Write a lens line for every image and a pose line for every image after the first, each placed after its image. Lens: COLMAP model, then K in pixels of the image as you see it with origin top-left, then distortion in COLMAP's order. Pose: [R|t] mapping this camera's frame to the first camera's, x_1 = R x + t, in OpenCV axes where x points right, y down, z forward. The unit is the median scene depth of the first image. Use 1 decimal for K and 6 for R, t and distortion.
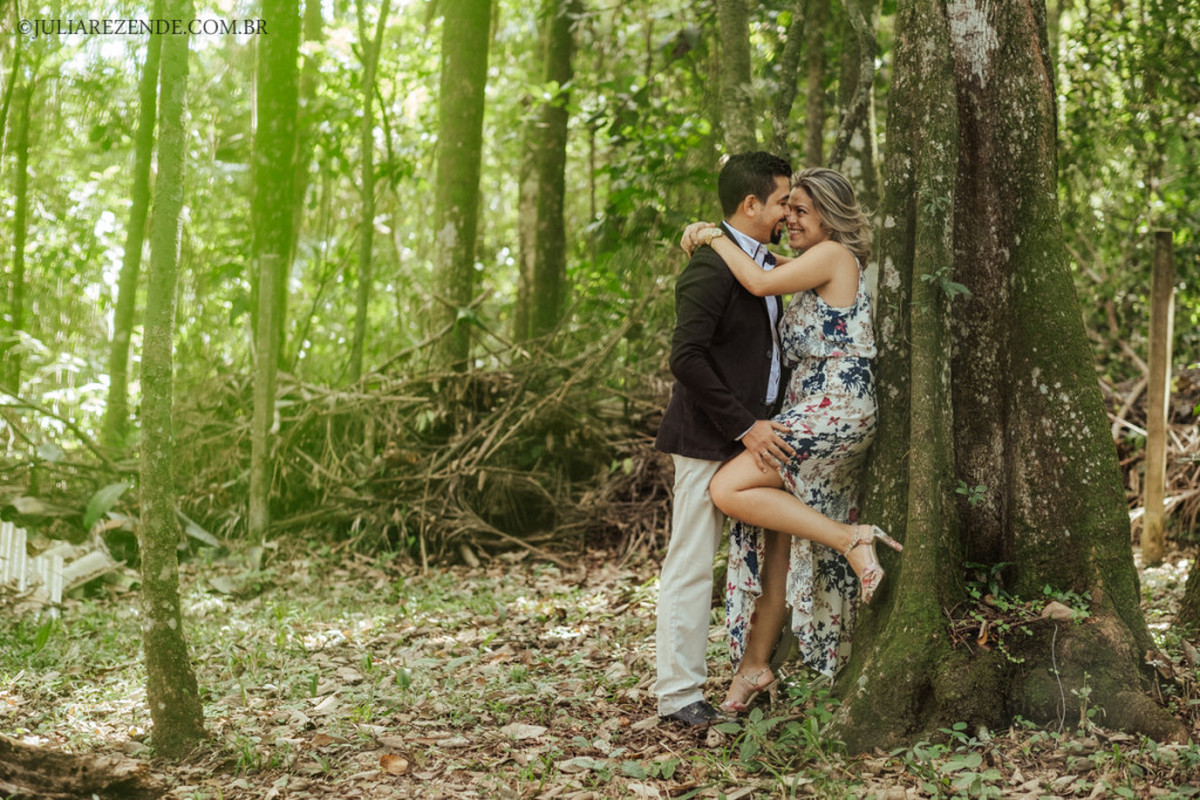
lens RADIAL K [[3300.1, 0, 600.0], [0, 3300.1, 400.0], [0, 0, 1]] dist [-0.021582, 1.776161]
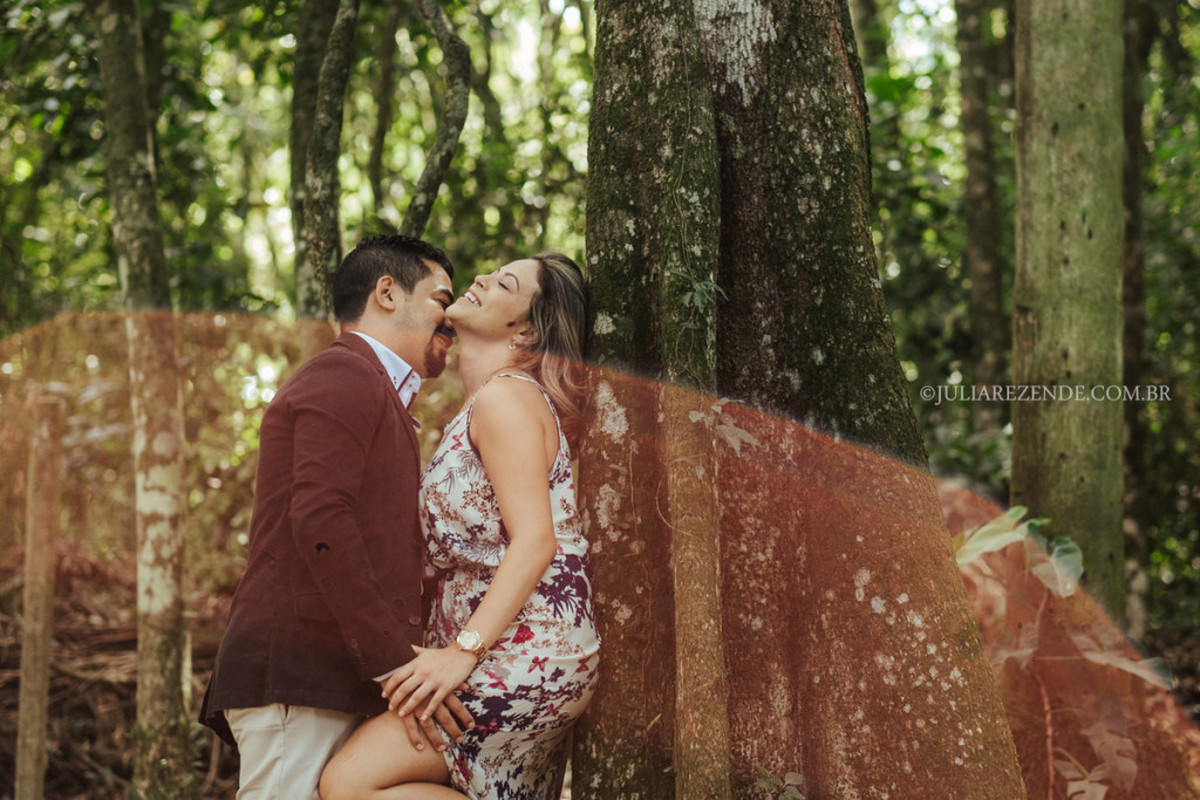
lens RADIAL K [[3300.1, 0, 600.0], [0, 3300.1, 400.0], [0, 0, 1]] dist [-0.021582, 1.776161]
pose [[0.954973, 0.008132, 0.296582, -0.089000], [0.010213, 0.998131, -0.060250, -0.004876], [-0.296518, 0.060566, 0.953105, 0.441592]]
